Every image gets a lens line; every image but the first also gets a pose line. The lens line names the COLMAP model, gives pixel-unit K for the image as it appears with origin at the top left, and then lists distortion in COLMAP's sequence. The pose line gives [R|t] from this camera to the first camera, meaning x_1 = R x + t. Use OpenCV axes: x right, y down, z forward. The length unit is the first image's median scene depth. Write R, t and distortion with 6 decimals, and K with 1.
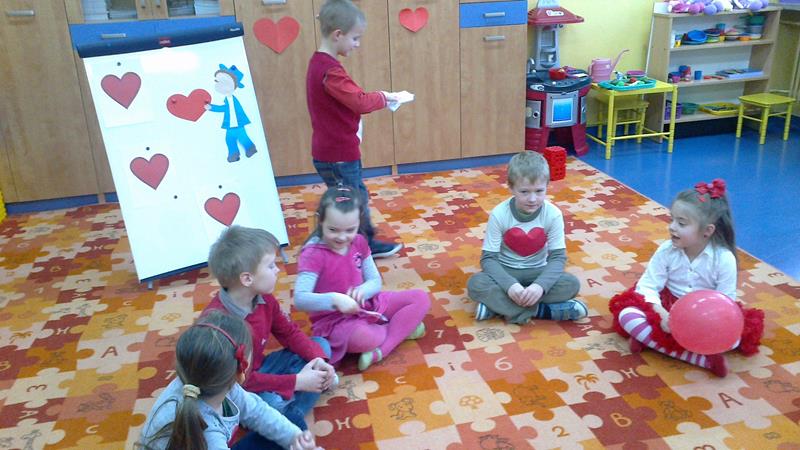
lens RADIAL K [[716.1, 0, 417.8], [0, 716.1, 222.0], [0, 0, 1]] dist [0.047582, -0.116402]
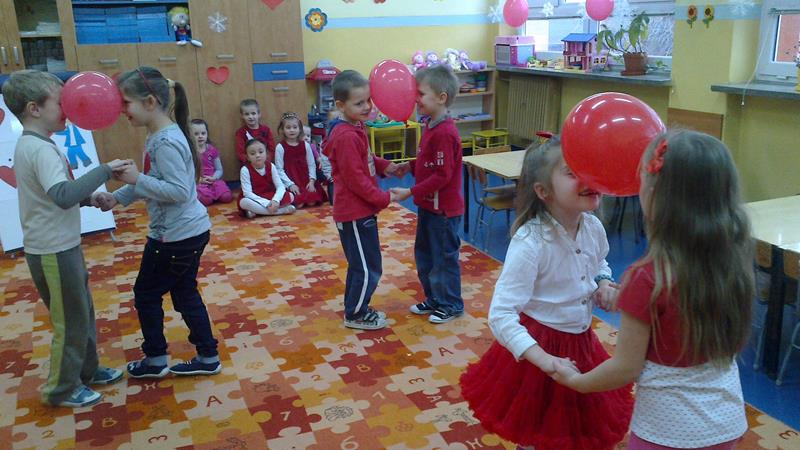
lens RADIAL K [[716.1, 0, 409.2], [0, 716.1, 231.1], [0, 0, 1]] dist [0.047582, -0.116402]
pose [[0.987867, -0.030312, 0.152316, 0.126954], [0.041559, 0.996595, -0.071209, 0.117204], [-0.149639, 0.076675, 0.985763, -0.351266]]
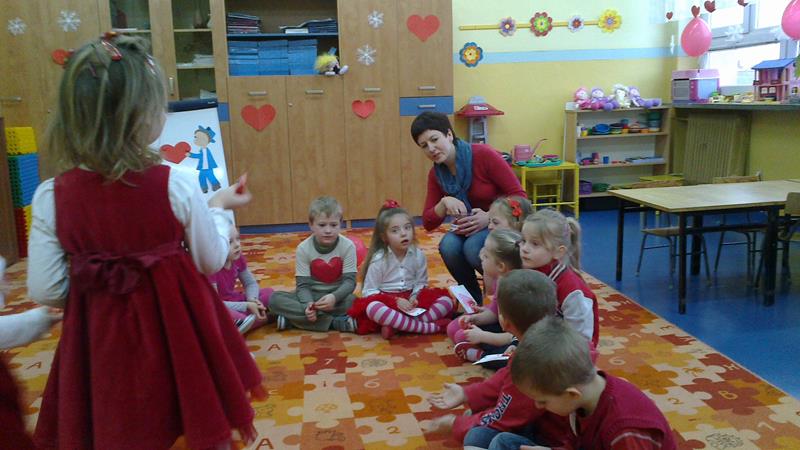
lens RADIAL K [[716.1, 0, 412.7], [0, 716.1, 232.9], [0, 0, 1]] dist [0.047582, -0.116402]
pose [[0.995824, 0.022960, -0.088358, 0.191611], [-0.036993, 0.986323, -0.160617, 0.140467], [0.083461, 0.163215, 0.983054, -0.230012]]
